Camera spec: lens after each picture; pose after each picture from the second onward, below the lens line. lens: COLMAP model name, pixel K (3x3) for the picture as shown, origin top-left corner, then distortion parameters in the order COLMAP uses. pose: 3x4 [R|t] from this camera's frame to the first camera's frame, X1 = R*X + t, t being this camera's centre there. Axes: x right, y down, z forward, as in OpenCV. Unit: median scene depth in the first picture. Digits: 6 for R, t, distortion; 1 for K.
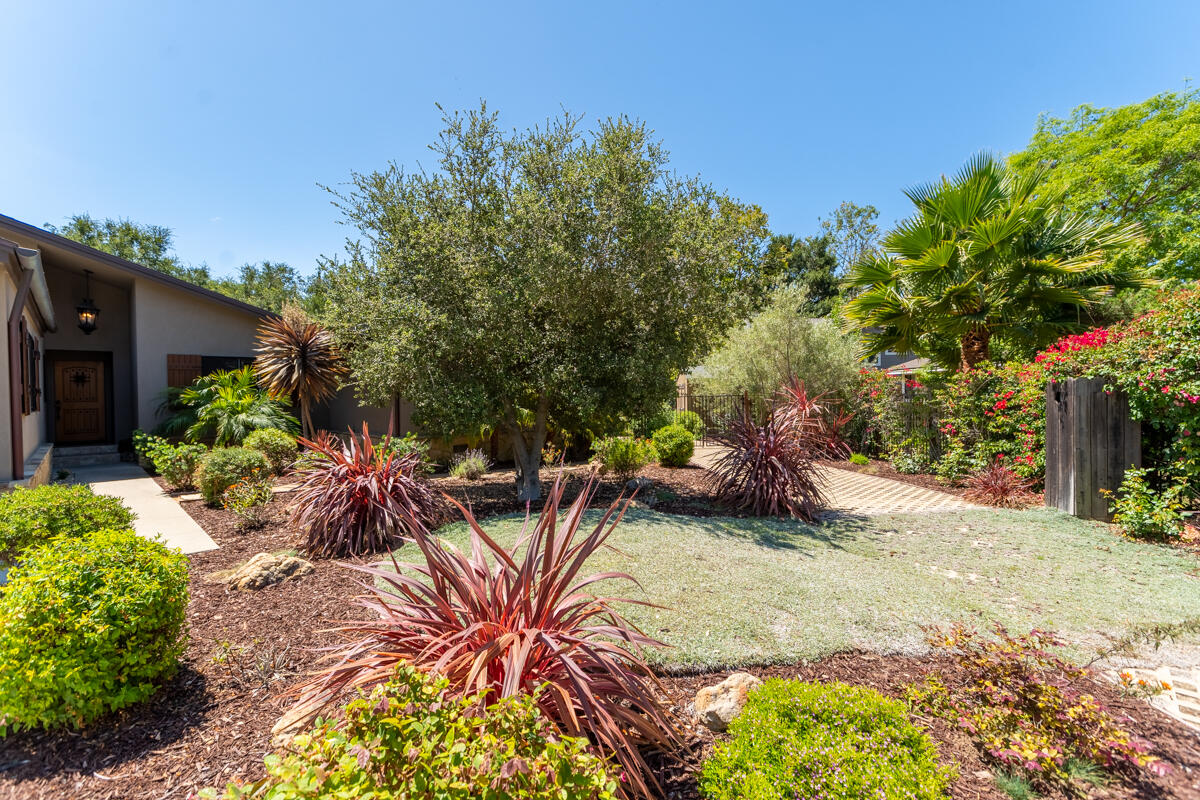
lens RADIAL K [[550.0, 0, 596.6], [0, 550.0, 401.4], [0, 0, 1]] dist [0.004951, 0.001046]
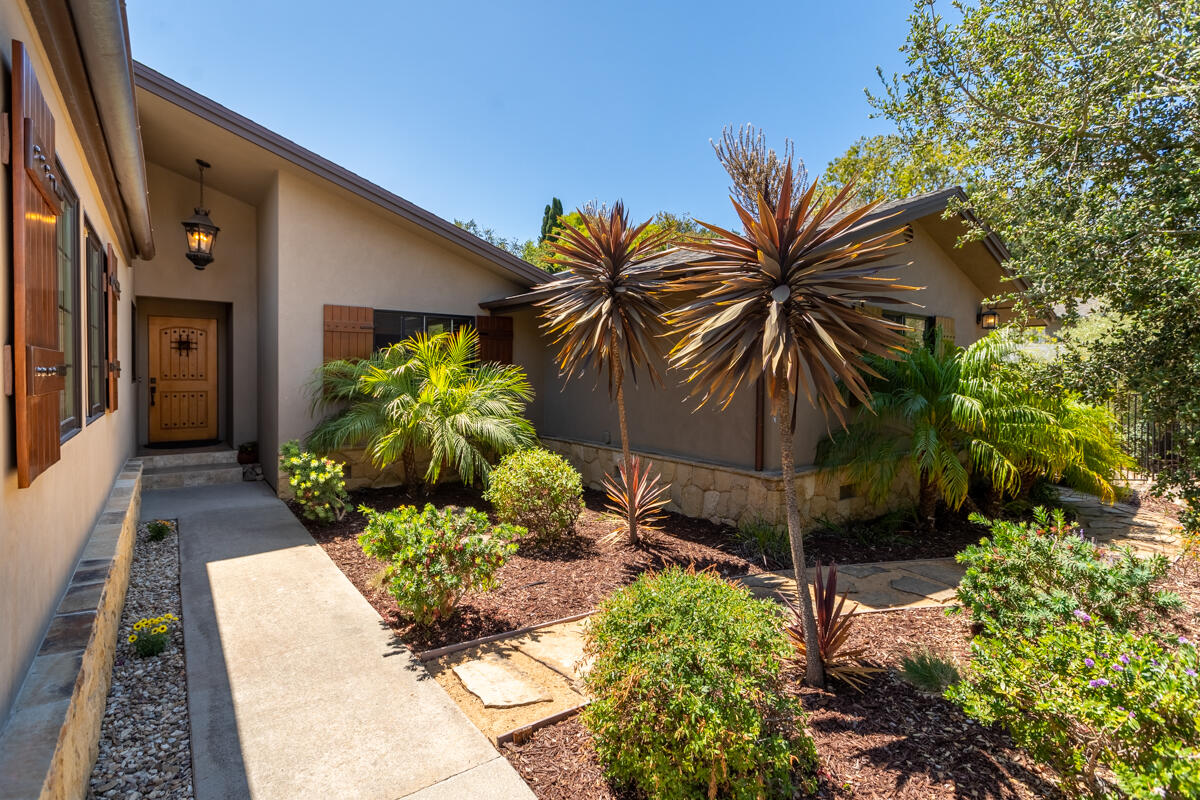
lens RADIAL K [[550.0, 0, 578.1], [0, 550.0, 386.7], [0, 0, 1]] dist [0.004951, 0.001046]
pose [[0.992679, 0.027629, -0.117576, -0.469580], [-0.026592, 0.999592, 0.010381, -0.012743], [0.117815, -0.007178, 0.993010, 0.484395]]
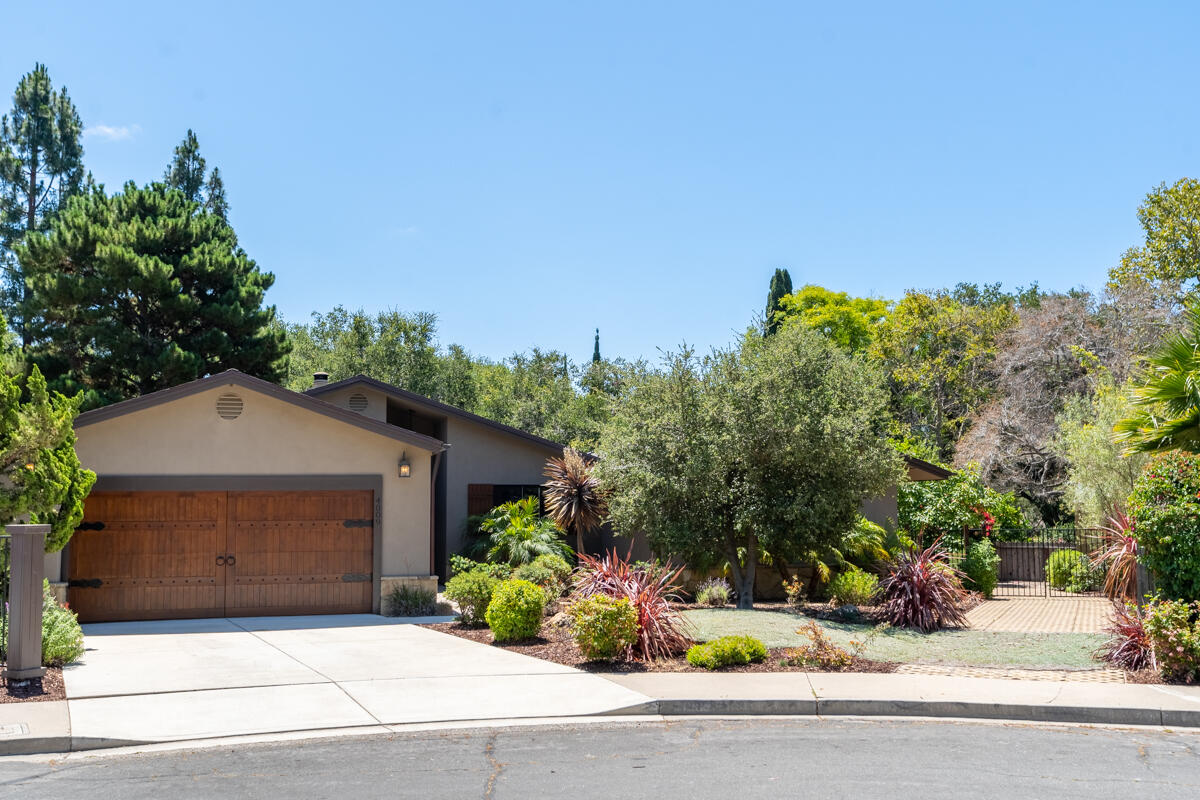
lens RADIAL K [[1174.3, 0, 598.5], [0, 1174.3, 399.4], [0, 0, 1]] dist [-0.024398, 0.000000]
pose [[0.893789, -0.032807, -0.447285, 0.527435], [-0.015974, 0.994359, -0.104853, -0.014015], [0.448202, 0.100861, 0.888224, -1.023467]]
